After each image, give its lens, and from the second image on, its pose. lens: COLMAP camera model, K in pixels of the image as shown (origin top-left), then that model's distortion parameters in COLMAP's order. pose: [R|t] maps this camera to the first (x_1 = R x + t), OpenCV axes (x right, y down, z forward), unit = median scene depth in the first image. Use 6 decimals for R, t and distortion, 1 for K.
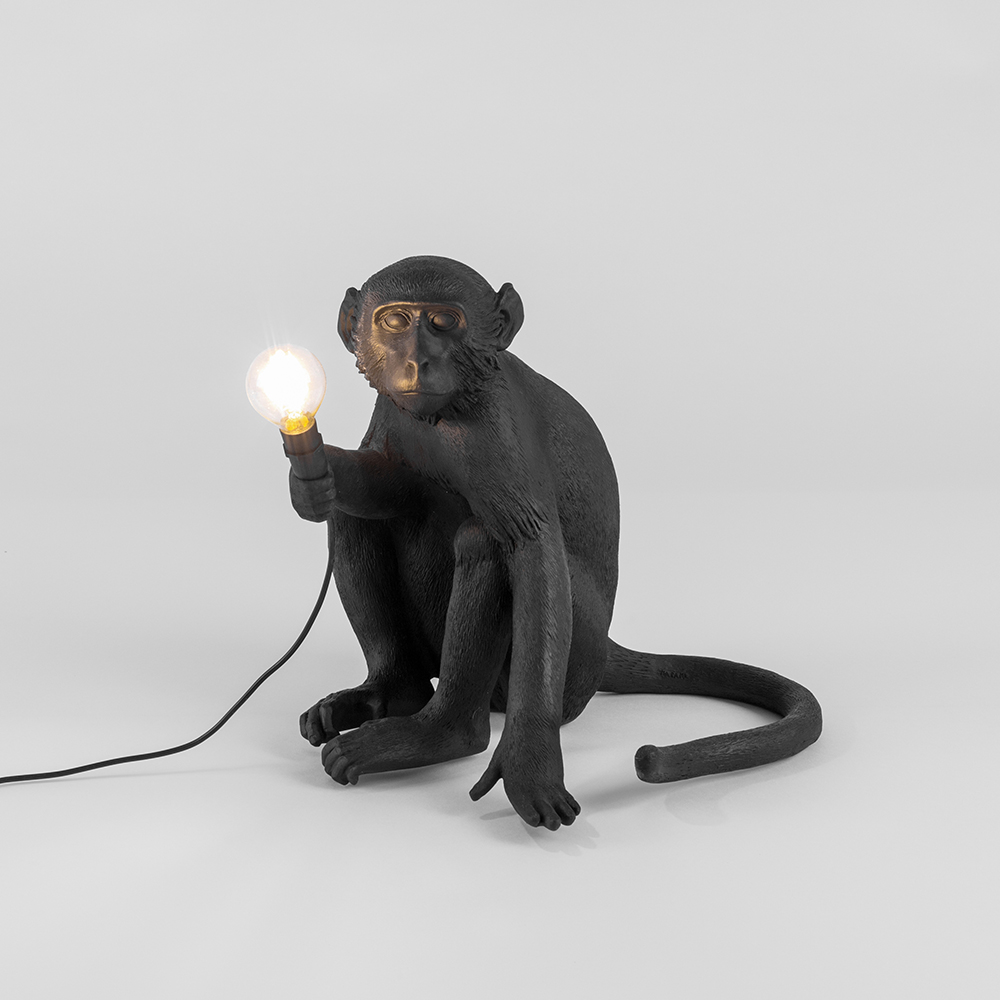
lens RADIAL K [[2200.8, 0, 501.0], [0, 2200.8, 497.6], [0, 0, 1]] dist [-0.205456, 0.000000]
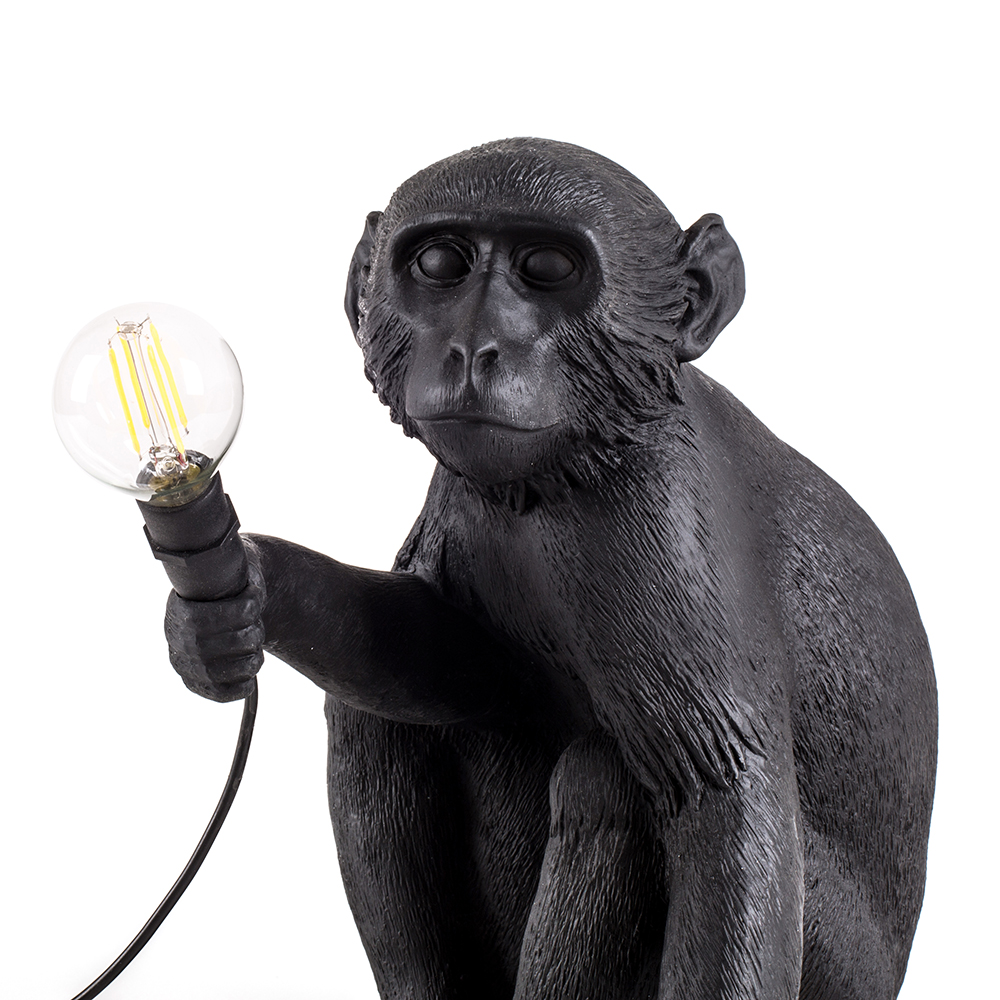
lens RADIAL K [[2200.8, 0, 497.8], [0, 2200.8, 506.0], [0, 0, 1]] dist [-0.205456, 0.000000]
pose [[0.982143, 0.065979, -0.176189, 0.043117], [-0.087606, 0.989150, -0.117933, 0.018580], [0.166496, 0.131262, 0.977266, 0.560672]]
